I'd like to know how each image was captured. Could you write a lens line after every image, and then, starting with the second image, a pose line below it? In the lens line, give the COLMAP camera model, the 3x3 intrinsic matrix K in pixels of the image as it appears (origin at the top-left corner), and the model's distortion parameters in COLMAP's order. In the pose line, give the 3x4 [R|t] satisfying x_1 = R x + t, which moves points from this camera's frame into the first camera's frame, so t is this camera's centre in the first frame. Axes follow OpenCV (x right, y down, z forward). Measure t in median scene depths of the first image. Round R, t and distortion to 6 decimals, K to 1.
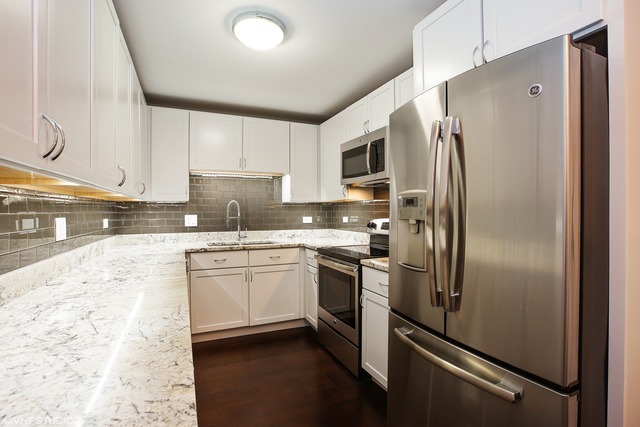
lens RADIAL K [[312.2, 0, 320.0], [0, 312.2, 213.5], [0, 0, 1]] dist [-0.022107, 0.018943]
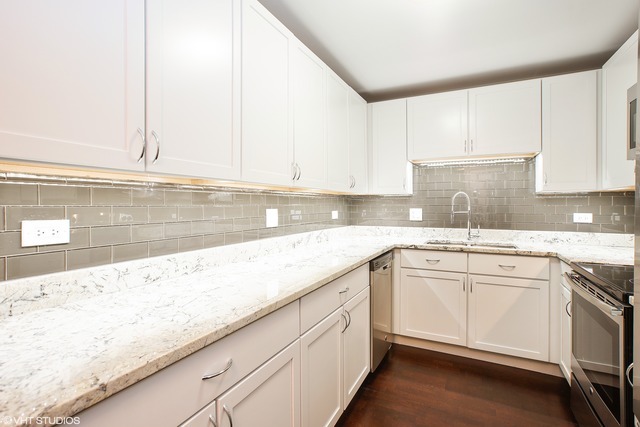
lens RADIAL K [[318.4, 0, 319.9], [0, 318.4, 205.2], [0, 0, 1]] dist [-0.027036, 0.019701]
pose [[0.639627, 0.003953, -0.768675, 0.154782], [-0.008791, 0.999959, -0.002172, -0.000243], [0.768635, 0.008147, 0.639636, 0.181642]]
